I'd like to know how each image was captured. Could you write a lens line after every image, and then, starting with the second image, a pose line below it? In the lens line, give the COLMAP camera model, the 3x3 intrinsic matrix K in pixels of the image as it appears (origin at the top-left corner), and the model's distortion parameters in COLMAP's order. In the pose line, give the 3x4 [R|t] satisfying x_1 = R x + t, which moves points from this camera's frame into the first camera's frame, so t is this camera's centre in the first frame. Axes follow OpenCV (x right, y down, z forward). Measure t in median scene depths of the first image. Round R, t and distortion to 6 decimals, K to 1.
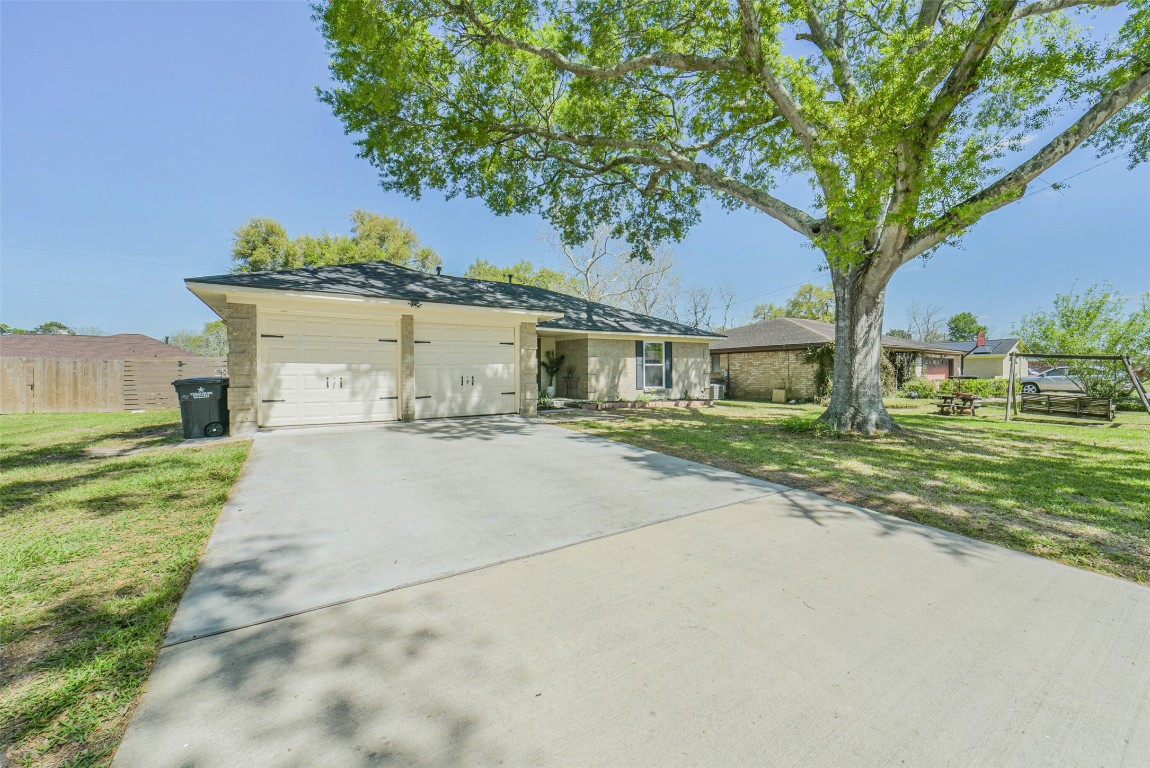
lens RADIAL K [[443.1, 0, 579.4], [0, 443.1, 381.5], [0, 0, 1]] dist [0.012962, -0.000579]
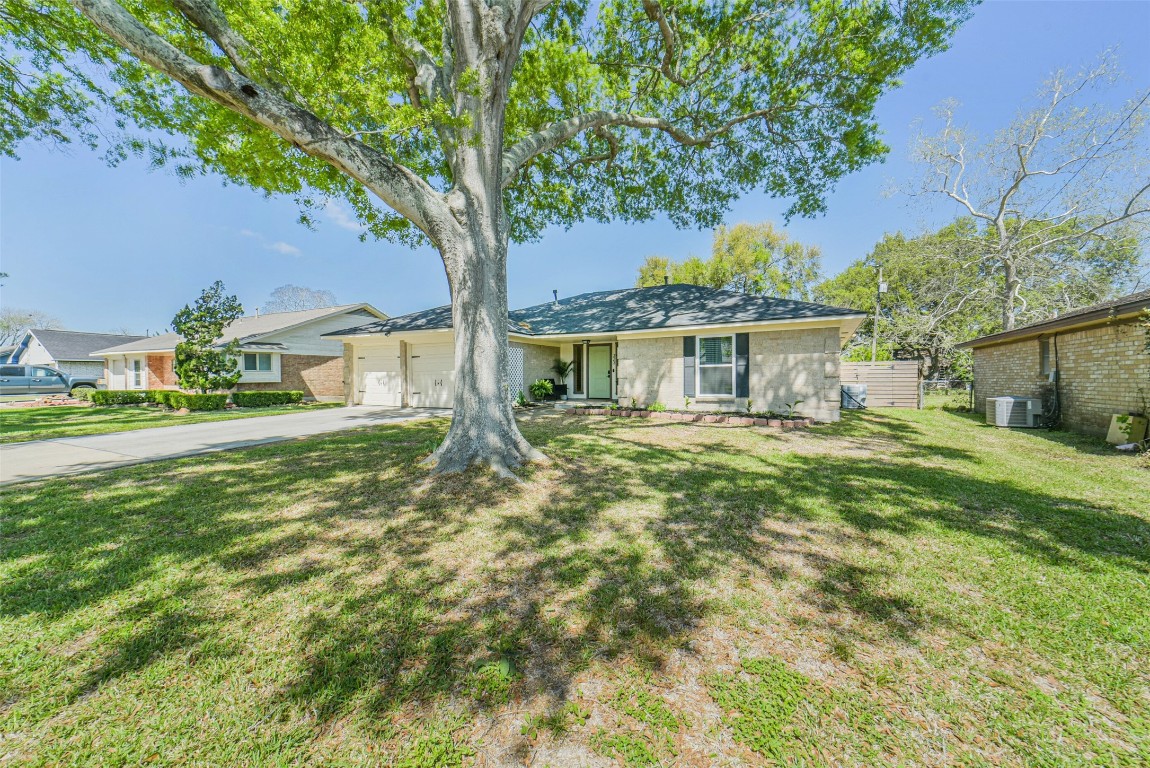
lens RADIAL K [[443.1, 0, 579.4], [0, 443.1, 381.5], [0, 0, 1]] dist [0.012962, -0.000579]
pose [[0.506143, -0.001486, -0.862448, 0.718990], [-0.017357, 0.999778, -0.011909, 0.001970], [0.862275, 0.020997, 0.506005, 0.429400]]
